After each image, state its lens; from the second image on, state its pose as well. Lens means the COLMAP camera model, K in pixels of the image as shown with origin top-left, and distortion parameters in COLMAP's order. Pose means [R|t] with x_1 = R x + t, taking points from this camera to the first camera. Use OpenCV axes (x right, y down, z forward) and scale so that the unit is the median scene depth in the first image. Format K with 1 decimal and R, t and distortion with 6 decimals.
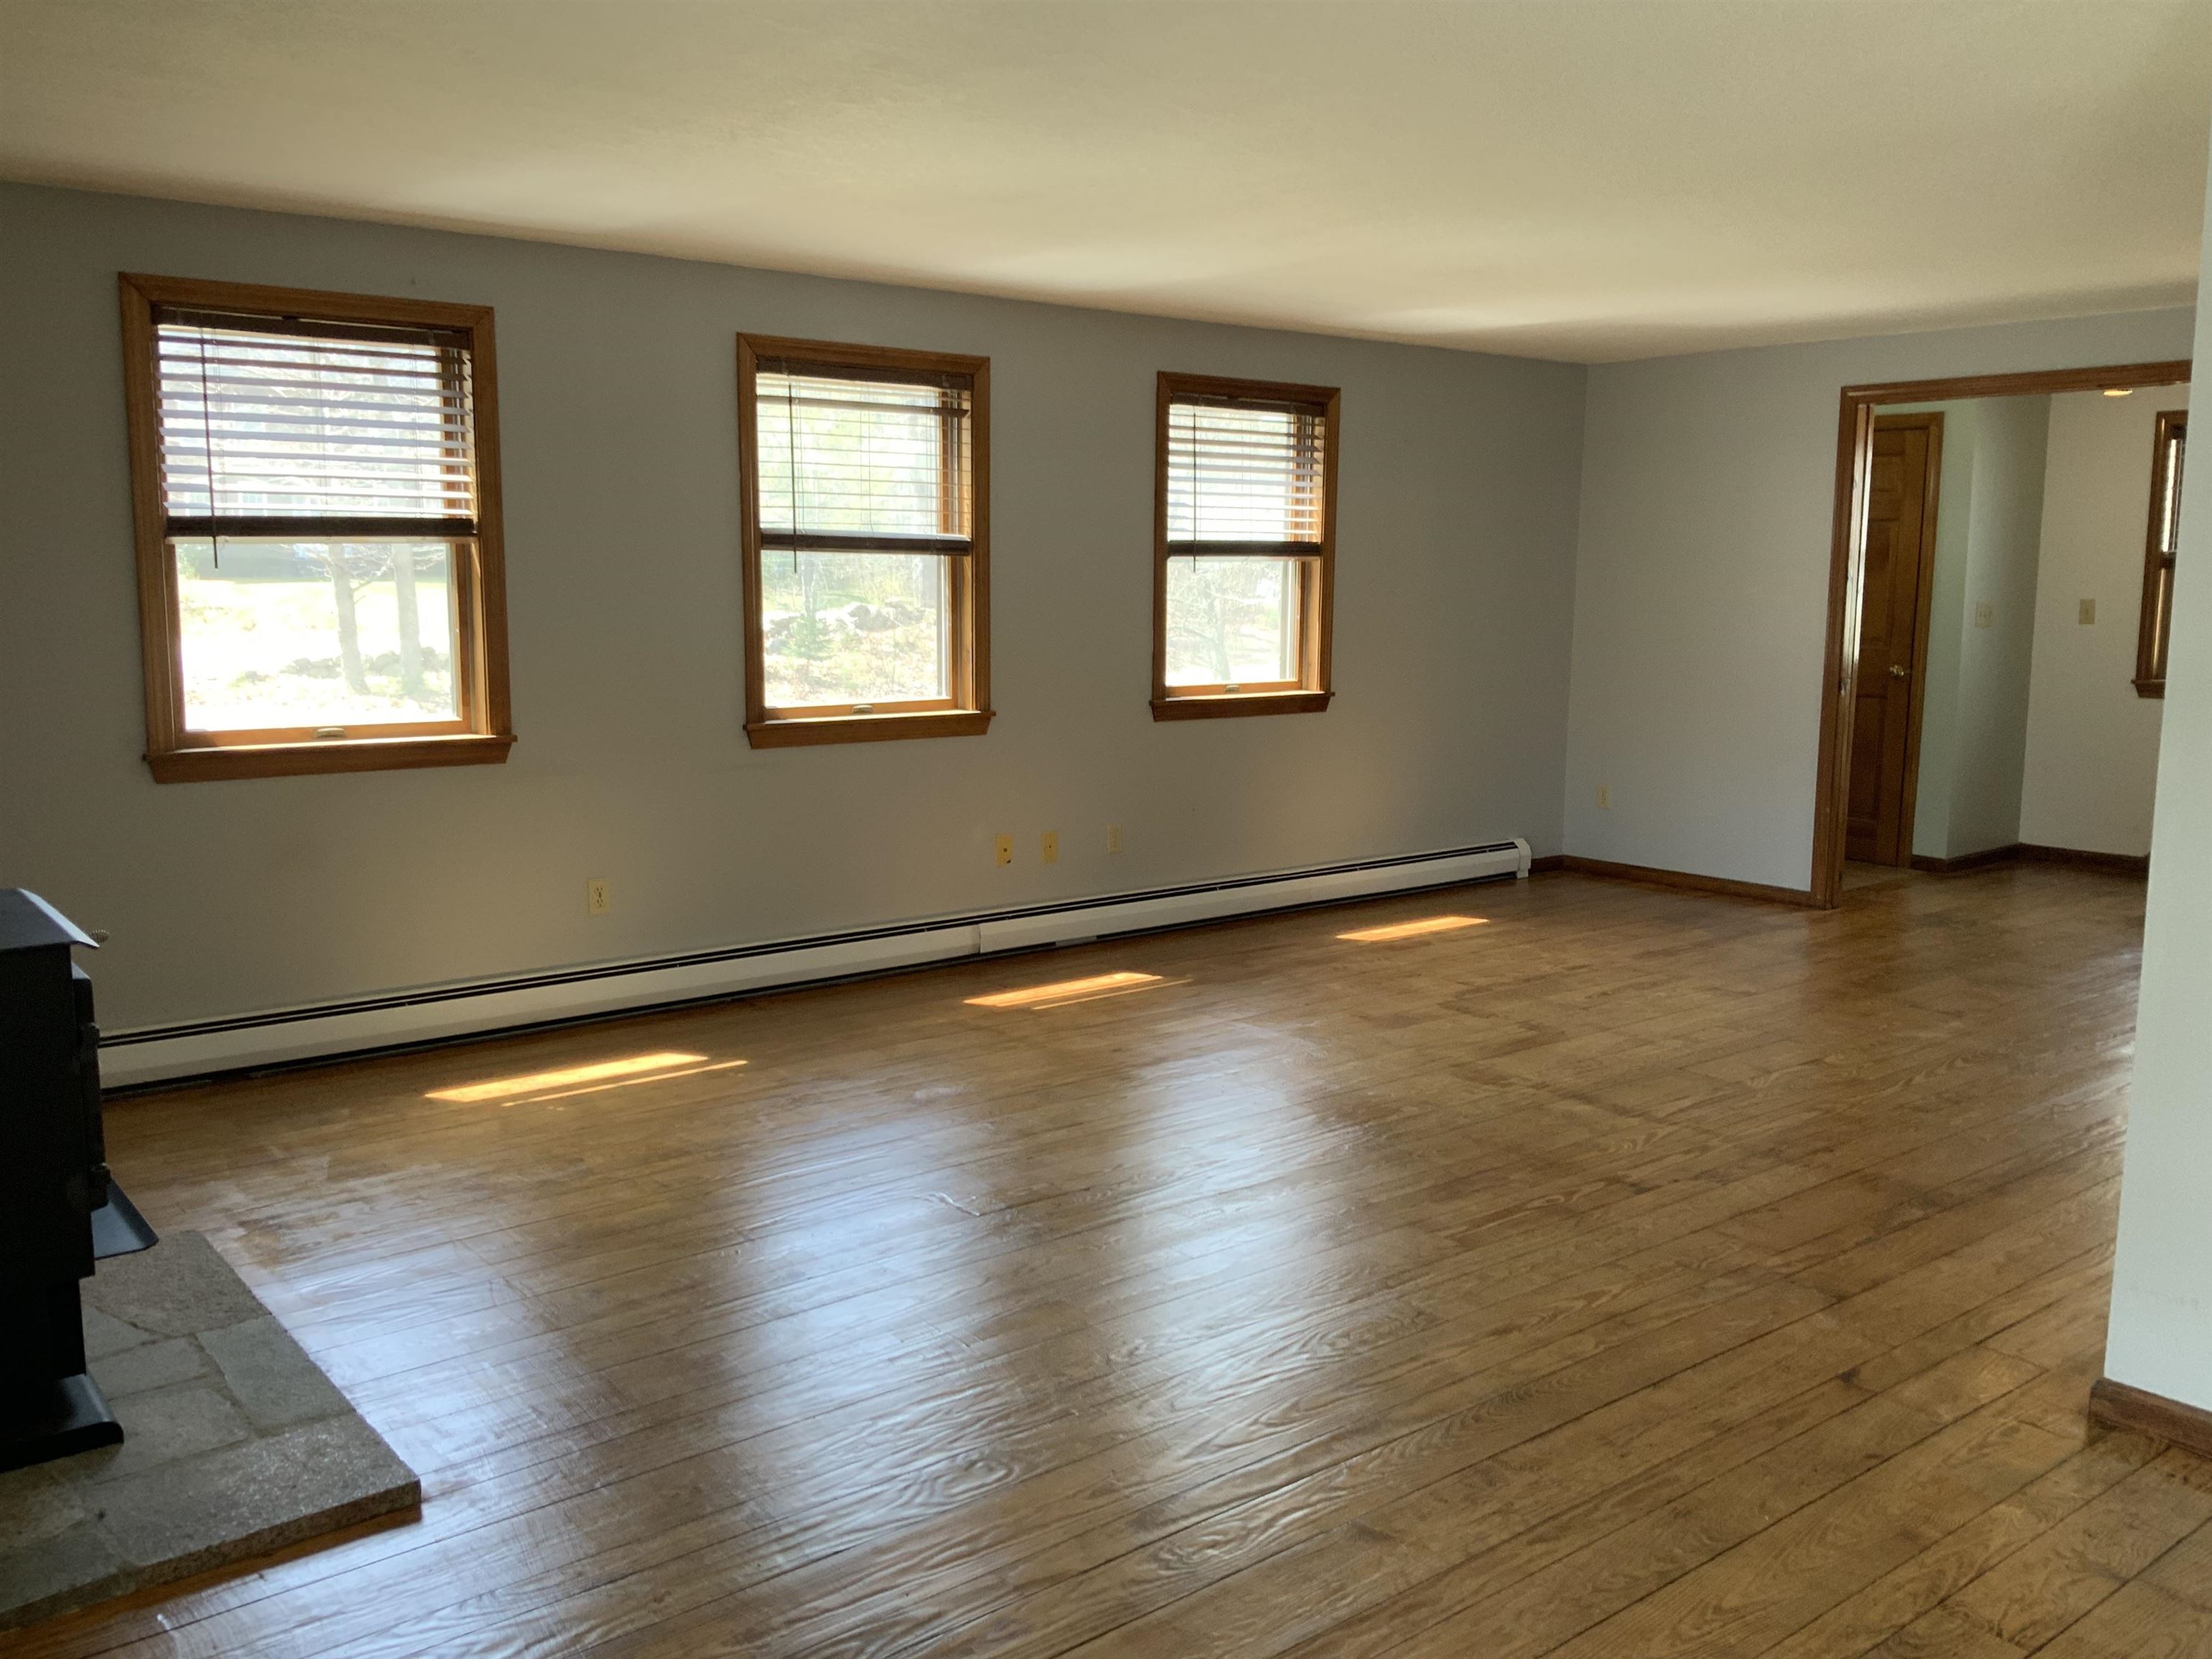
lens RADIAL K [[1846.4, 0, 1094.2], [0, 1846.4, 840.8], [0, 0, 1]] dist [0.098255, -0.154472]
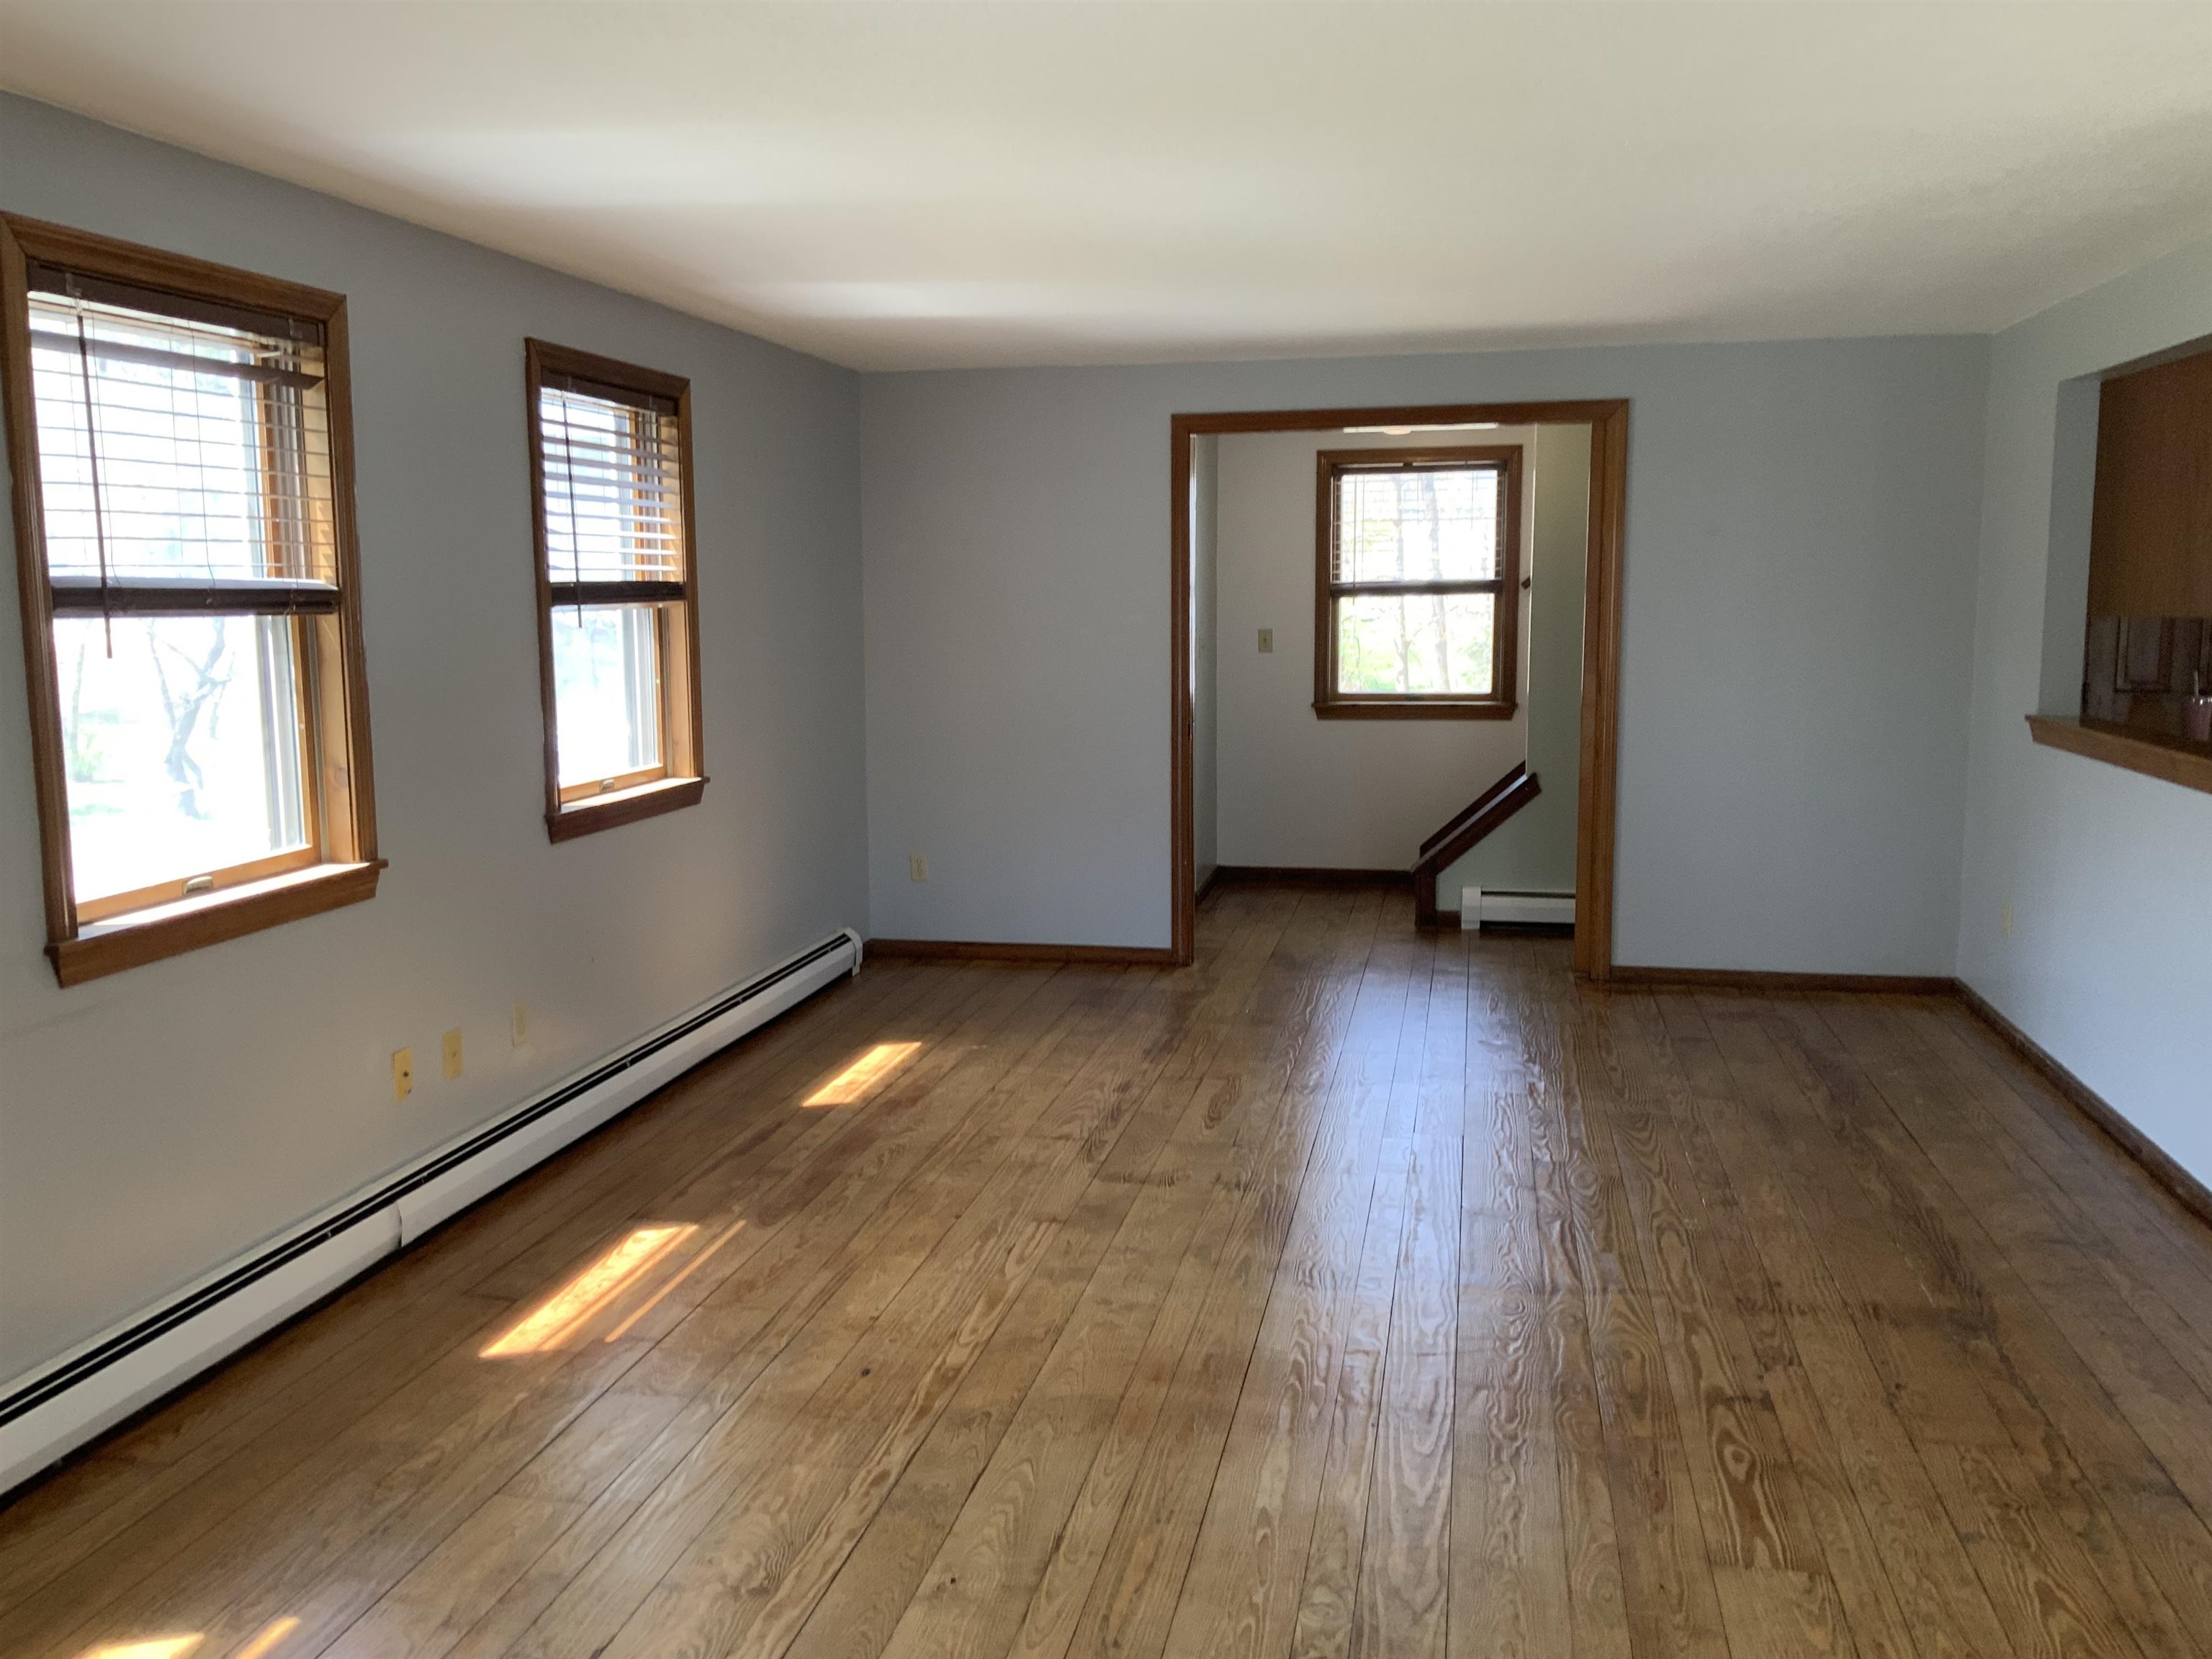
lens RADIAL K [[1846.4, 0, 1101.9], [0, 1846.4, 808.8], [0, 0, 1]] dist [0.098255, -0.154472]
pose [[0.765523, -0.091595, 0.636856, -0.280176], [0.106701, 0.994182, 0.014729, -0.073668], [-0.634500, 0.056678, 0.770842, 0.373641]]
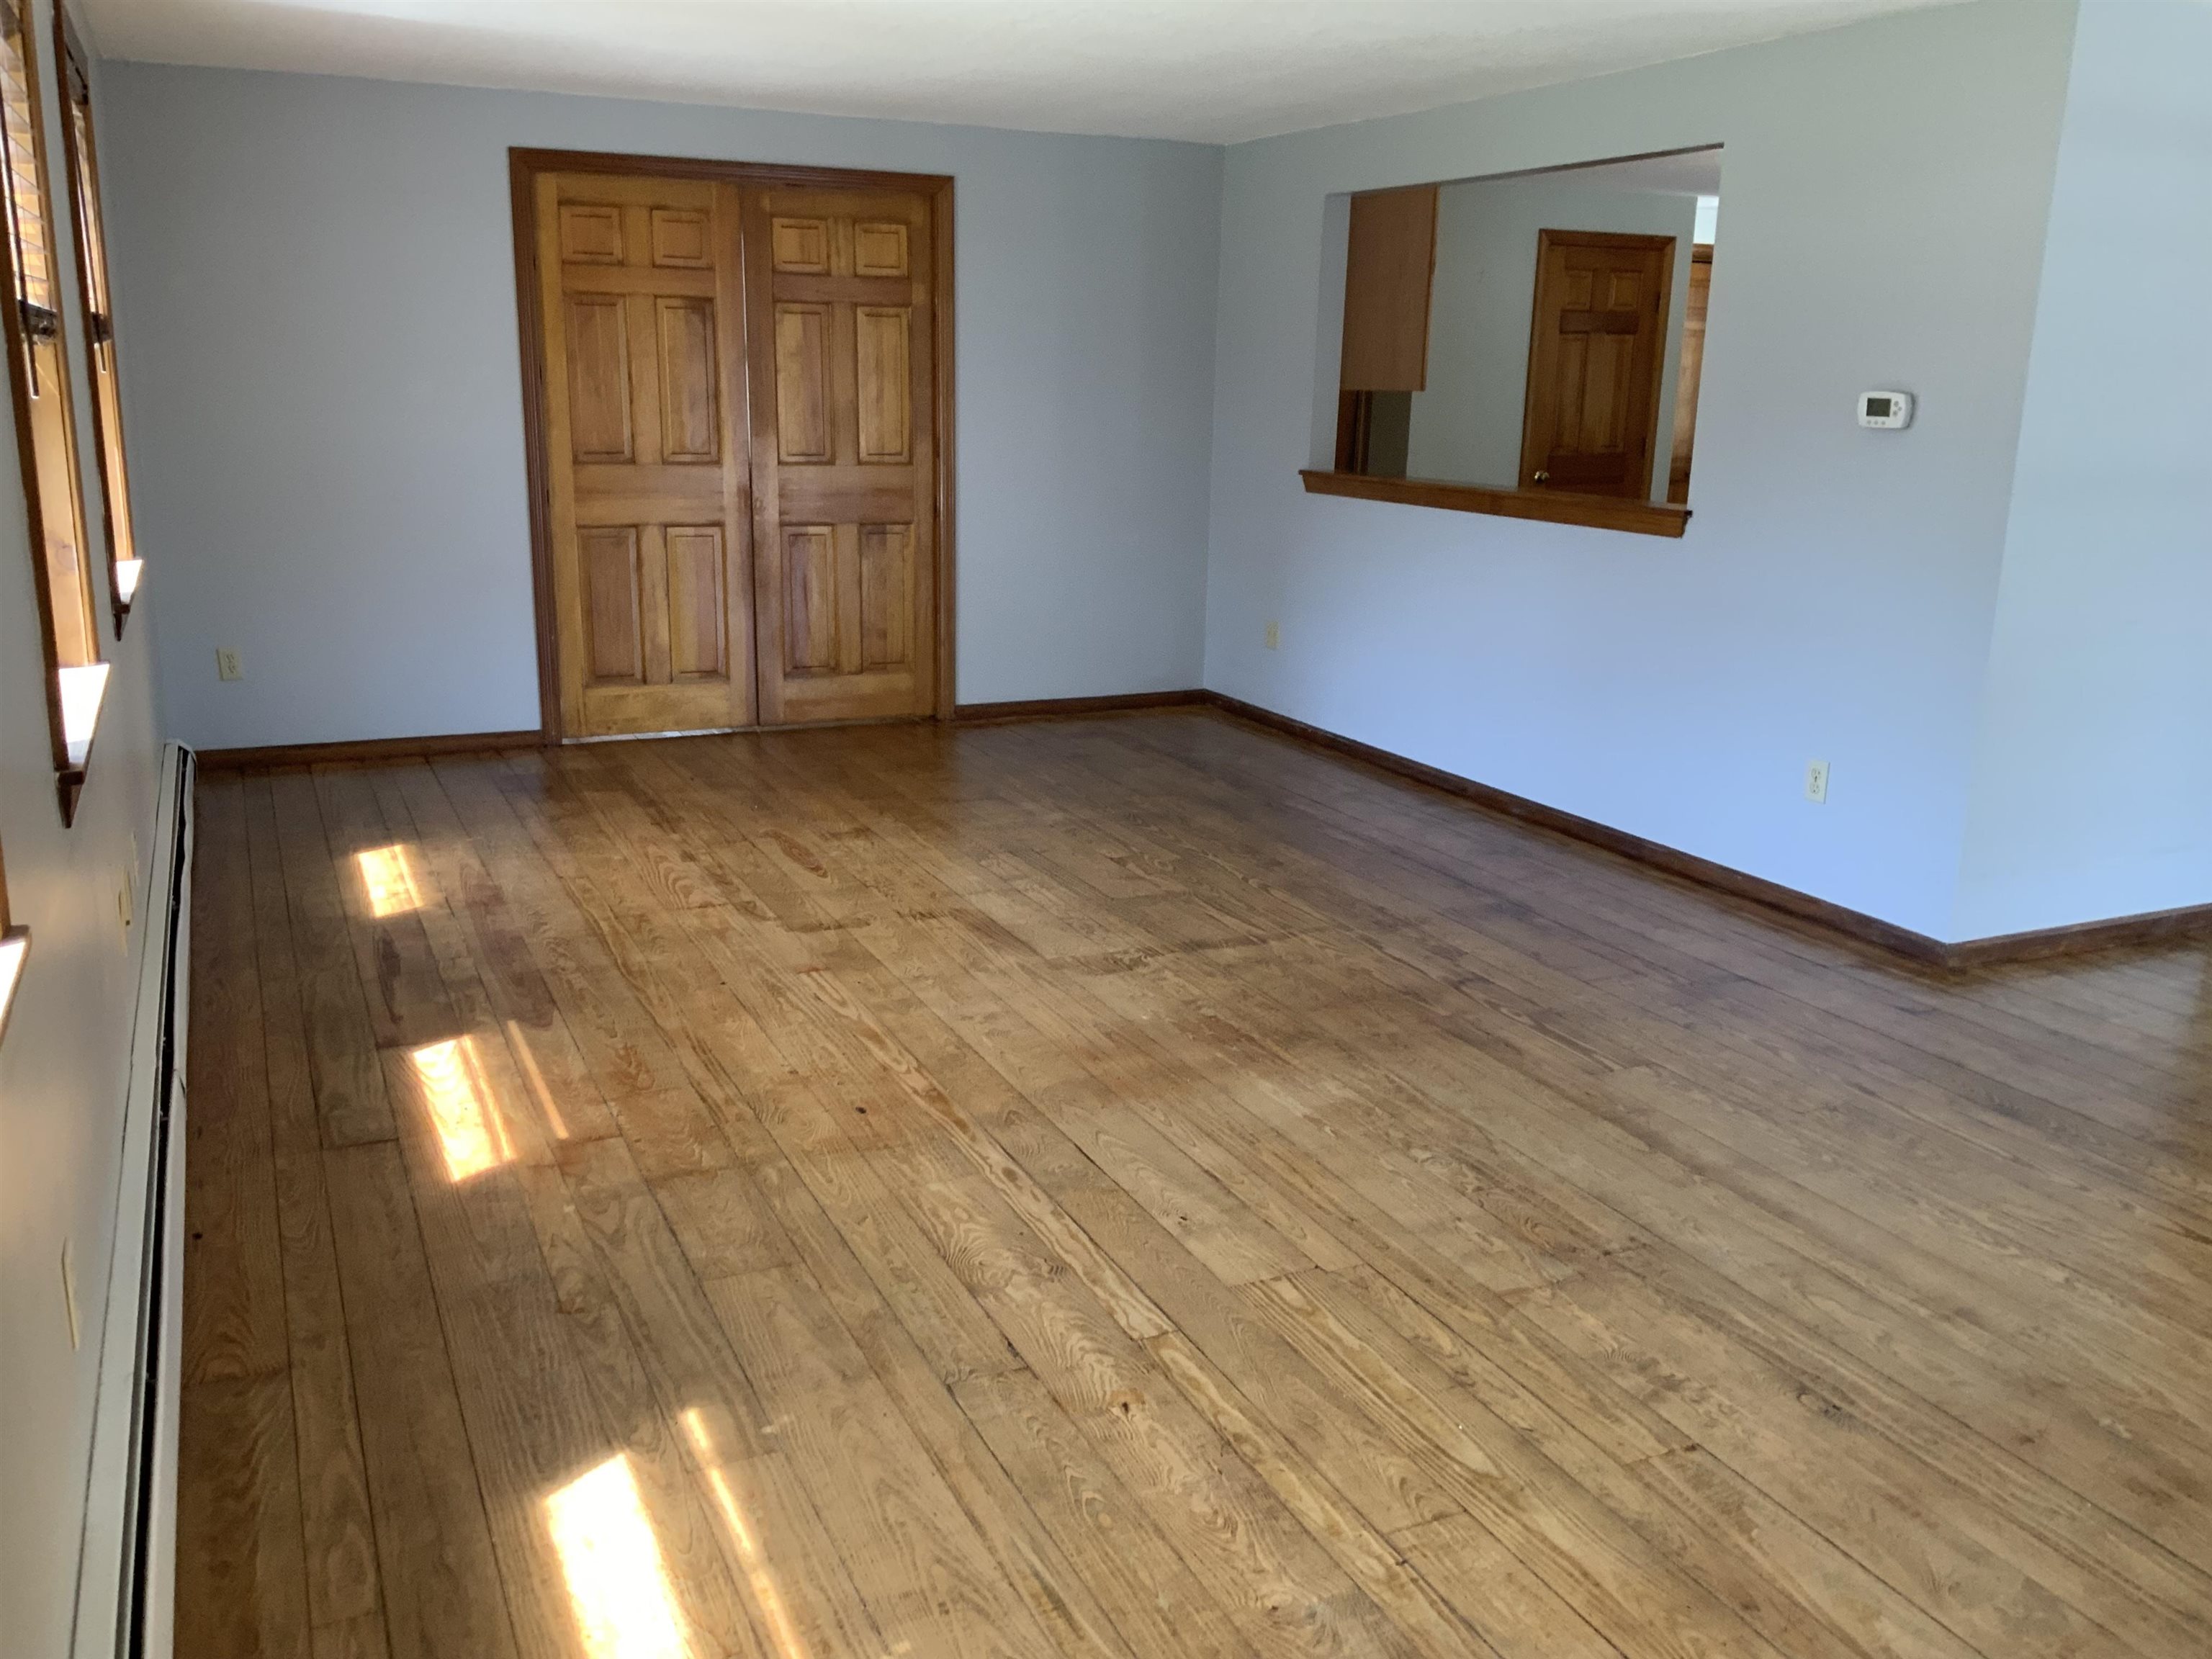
lens RADIAL K [[1846.4, 0, 1108.7], [0, 1846.4, 827.4], [0, 0, 1]] dist [0.098255, -0.154472]
pose [[0.223059, -0.240112, 0.944770, -0.506572], [0.125933, 0.968166, 0.216325, -0.106605], [-0.966636, 0.070724, 0.246196, 0.640250]]
